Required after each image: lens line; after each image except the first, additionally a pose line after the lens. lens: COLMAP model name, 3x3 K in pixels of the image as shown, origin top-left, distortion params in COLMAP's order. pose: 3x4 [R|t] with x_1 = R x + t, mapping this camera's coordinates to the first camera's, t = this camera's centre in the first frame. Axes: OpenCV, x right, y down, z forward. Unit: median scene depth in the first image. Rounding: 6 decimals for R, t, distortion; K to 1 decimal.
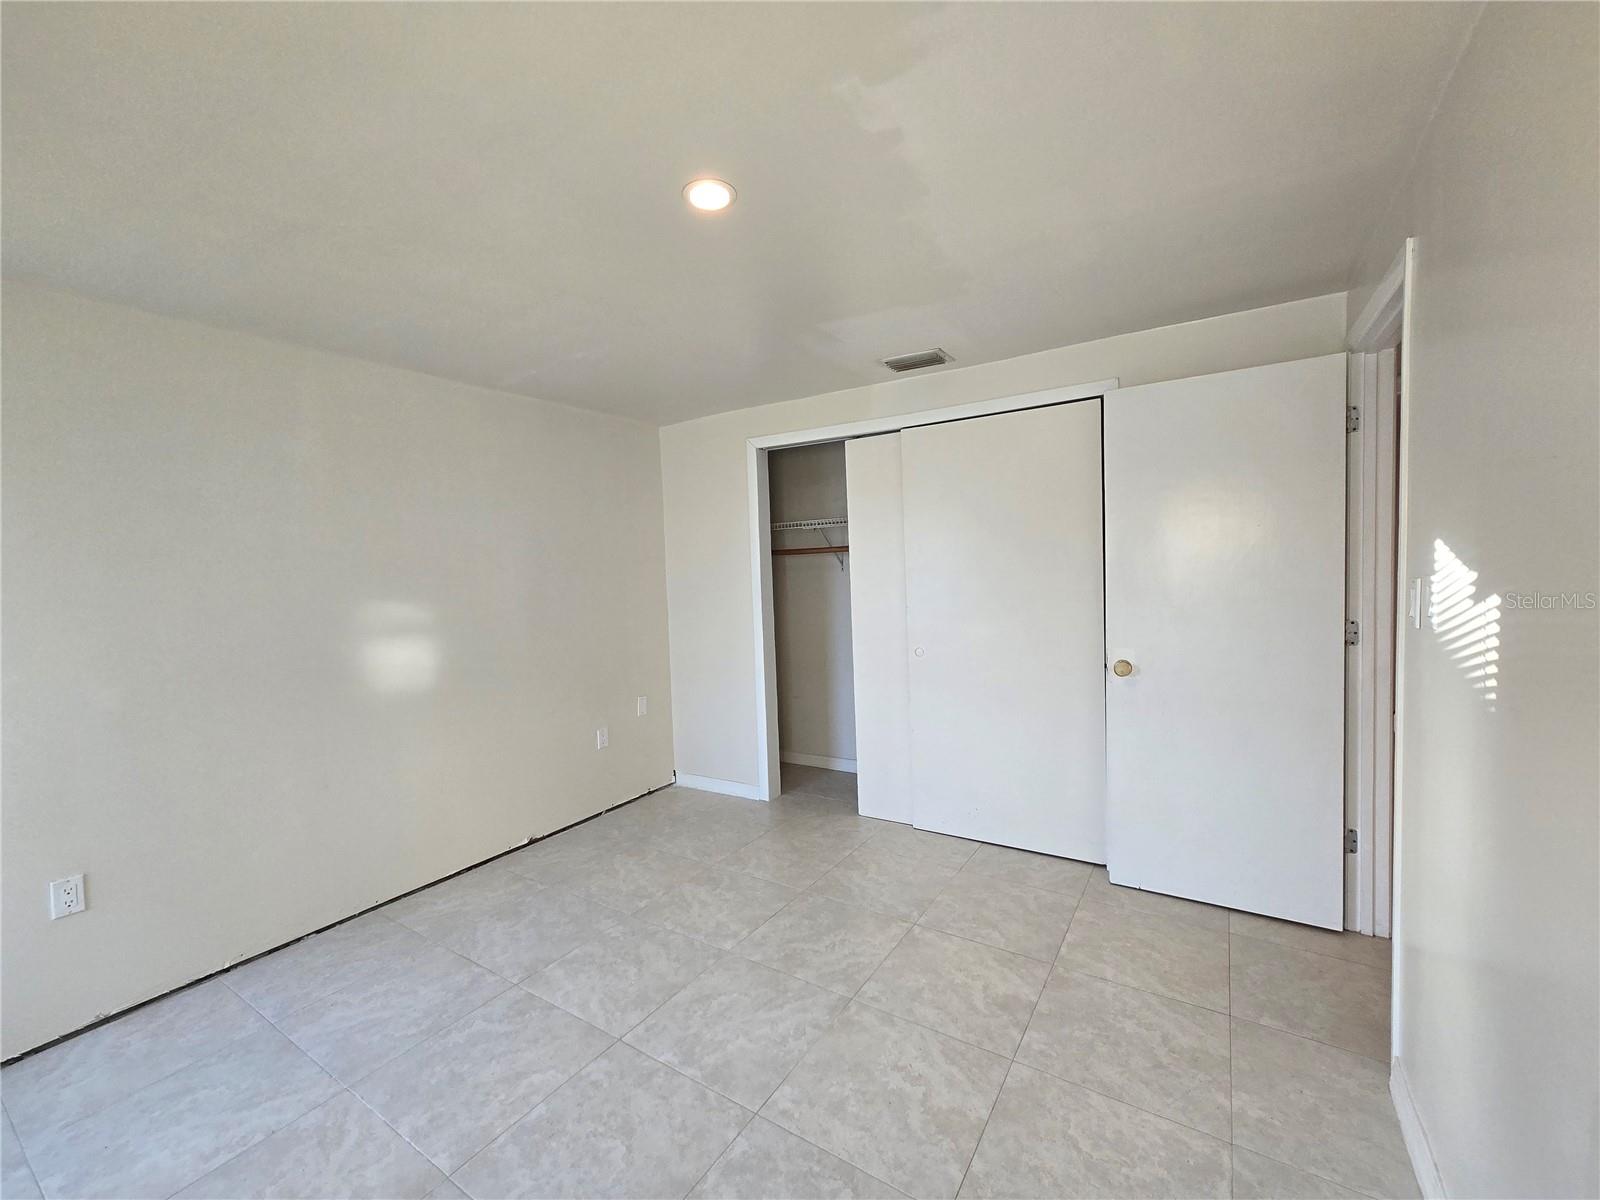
lens RADIAL K [[655.1, 0, 800.0], [0, 655.1, 600.0], [0, 0, 1]] dist [0.001537, 0.000757]
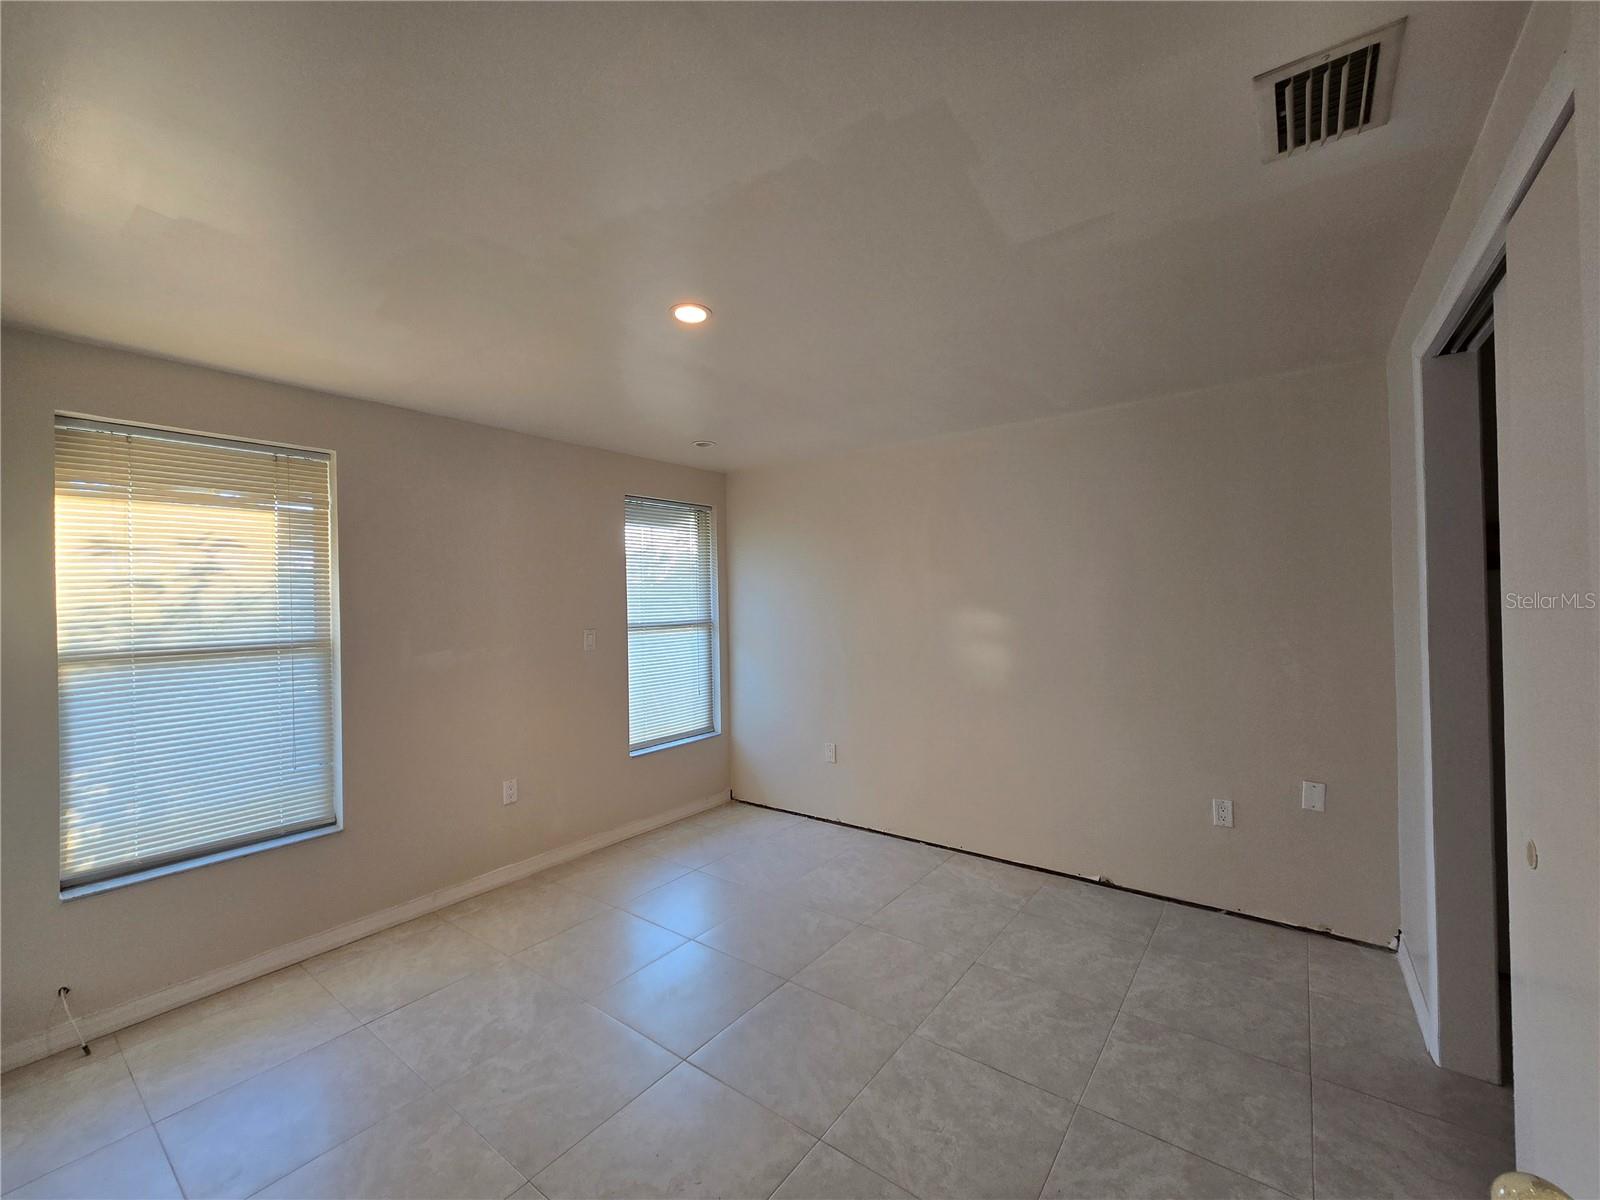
lens RADIAL K [[655.1, 0, 800.0], [0, 655.1, 600.0], [0, 0, 1]] dist [0.001537, 0.000757]
pose [[-0.079689, 0.030919, -0.996340, 0.652164], [-0.028113, 0.999052, 0.033252, -0.060395], [0.996423, 0.030659, -0.078744, 0.770622]]
